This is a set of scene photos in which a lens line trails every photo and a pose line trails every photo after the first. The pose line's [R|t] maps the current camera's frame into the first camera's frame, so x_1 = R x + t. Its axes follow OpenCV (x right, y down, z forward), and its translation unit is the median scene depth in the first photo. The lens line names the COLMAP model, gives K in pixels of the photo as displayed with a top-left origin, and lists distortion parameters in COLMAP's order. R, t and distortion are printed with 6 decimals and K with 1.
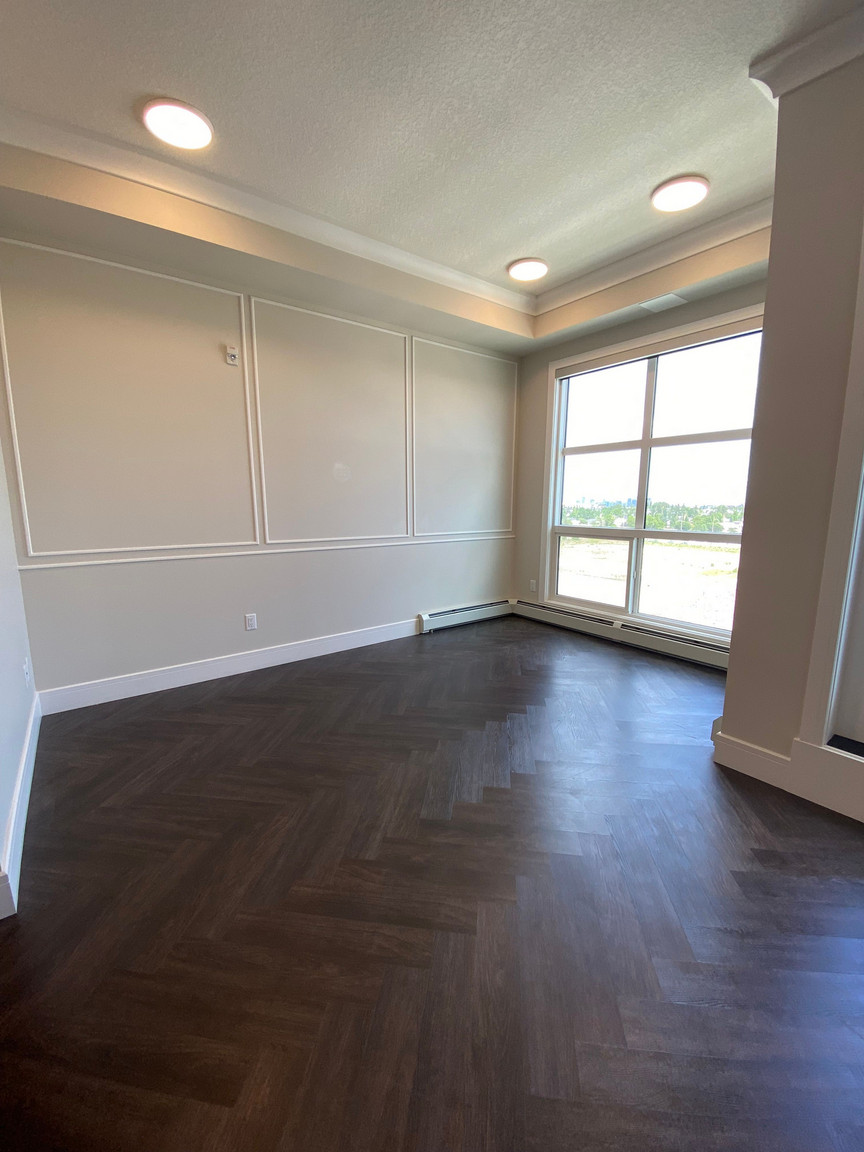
lens RADIAL K [[465.2, 0, 435.3], [0, 465.2, 578.3], [0, 0, 1]] dist [0.029483, -0.029144]
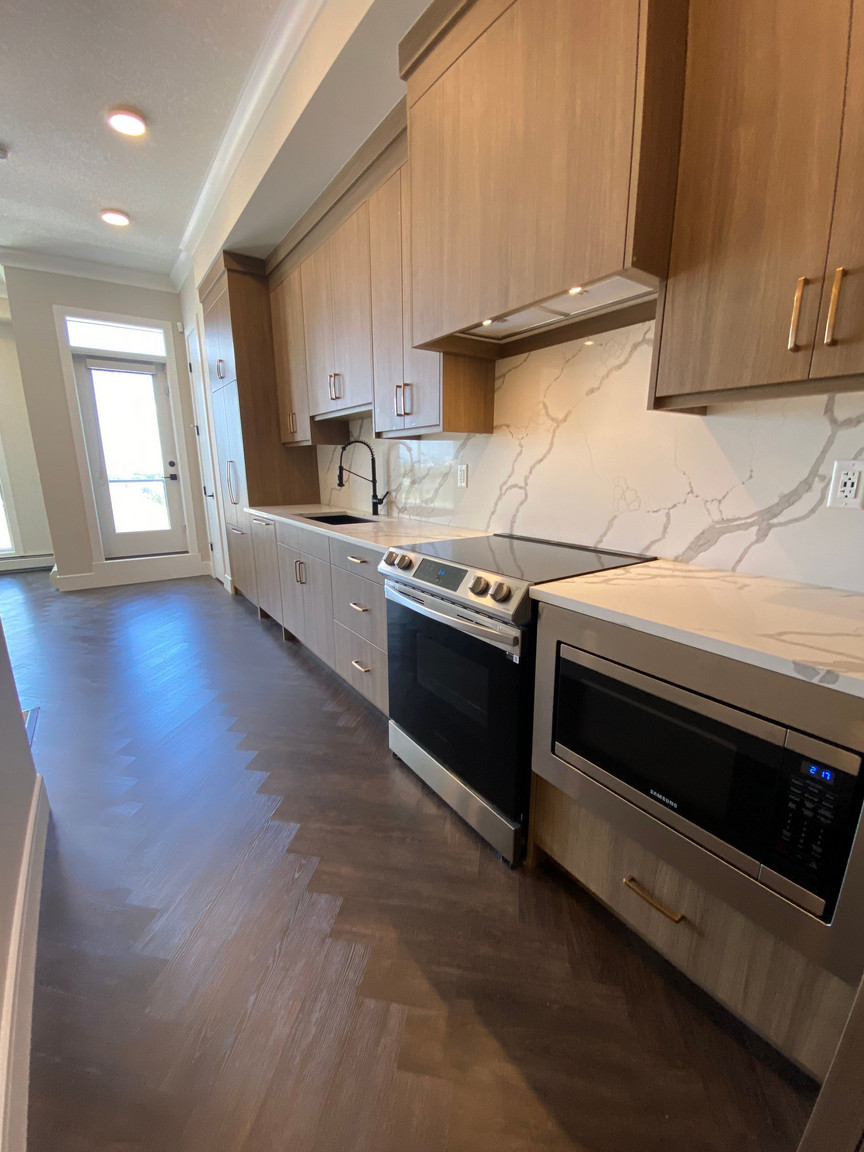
lens RADIAL K [[465.2, 0, 435.3], [0, 465.2, 578.3], [0, 0, 1]] dist [0.029483, -0.029144]
pose [[0.021889, -0.239297, 0.970700, -0.692523], [0.167505, 0.958085, 0.232410, 0.074154], [-0.985628, 0.157510, 0.061055, -0.375155]]
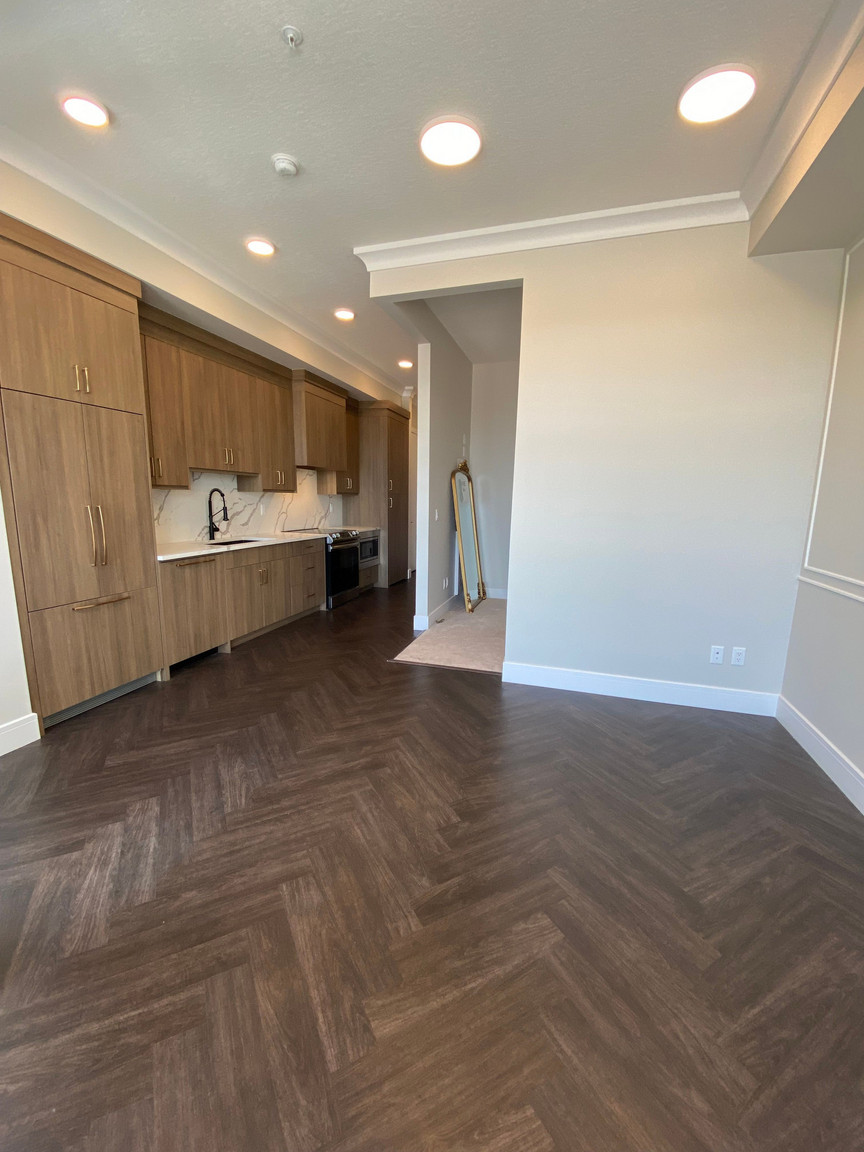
lens RADIAL K [[465.2, 0, 435.3], [0, 465.2, 578.3], [0, 0, 1]] dist [0.029483, -0.029144]
pose [[-0.813965, 0.080470, -0.575313, 0.256769], [-0.115165, 0.948349, 0.295586, -0.160646], [0.569384, 0.306852, -0.762656, 0.897783]]
